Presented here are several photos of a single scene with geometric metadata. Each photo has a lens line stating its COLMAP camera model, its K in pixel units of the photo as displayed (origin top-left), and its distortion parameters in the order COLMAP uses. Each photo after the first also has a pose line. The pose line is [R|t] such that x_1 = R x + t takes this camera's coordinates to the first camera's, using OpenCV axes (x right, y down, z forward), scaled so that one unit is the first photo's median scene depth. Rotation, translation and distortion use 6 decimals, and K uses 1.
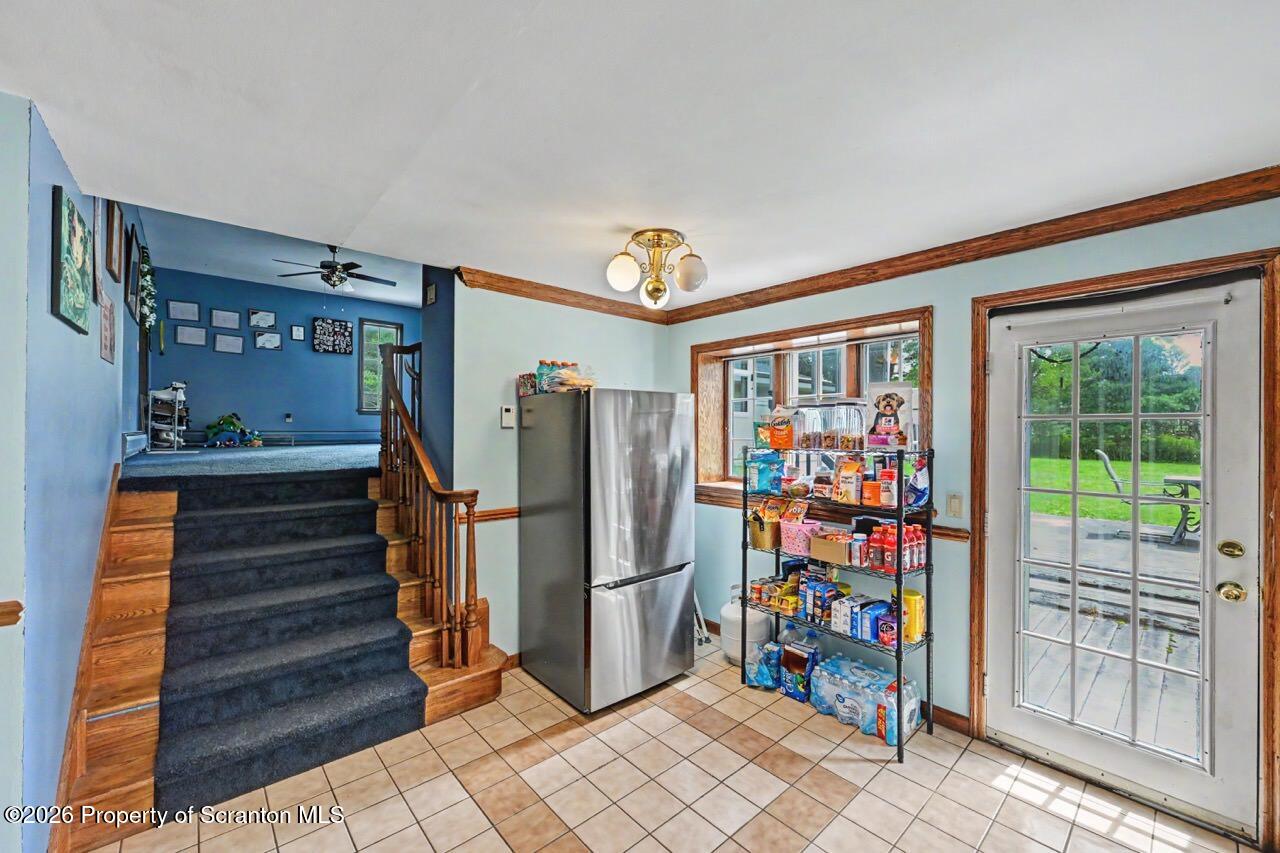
lens RADIAL K [[508.7, 0, 645.4], [0, 508.7, 431.5], [0, 0, 1]] dist [0.001516, 0.000250]
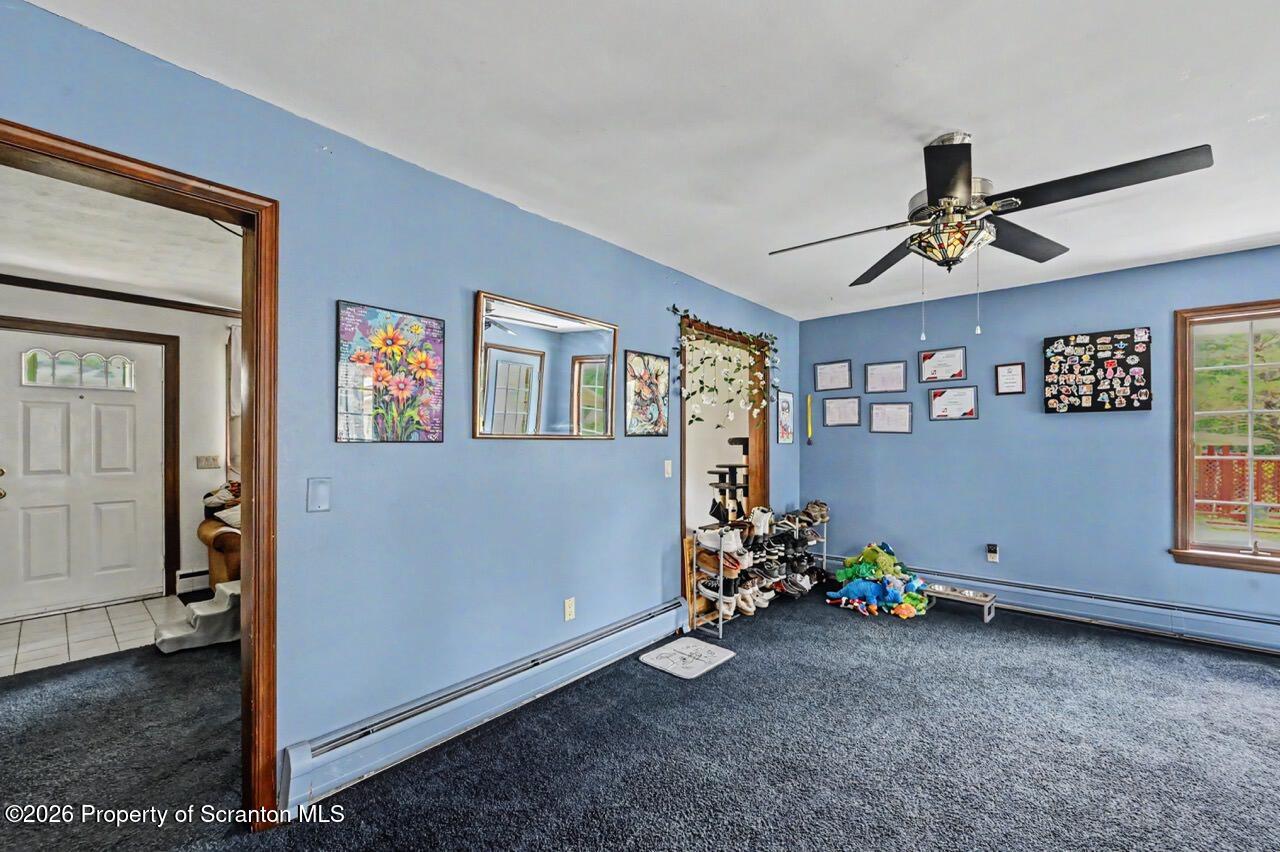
lens RADIAL K [[508.7, 0, 643.3], [0, 508.7, 430.4], [0, 0, 1]] dist [0.001516, 0.000250]
pose [[0.119262, -0.020604, -0.992649, -0.240979], [-0.001937, 0.999778, -0.020985, -0.131937], [0.992861, 0.004425, 0.119196, 0.588366]]
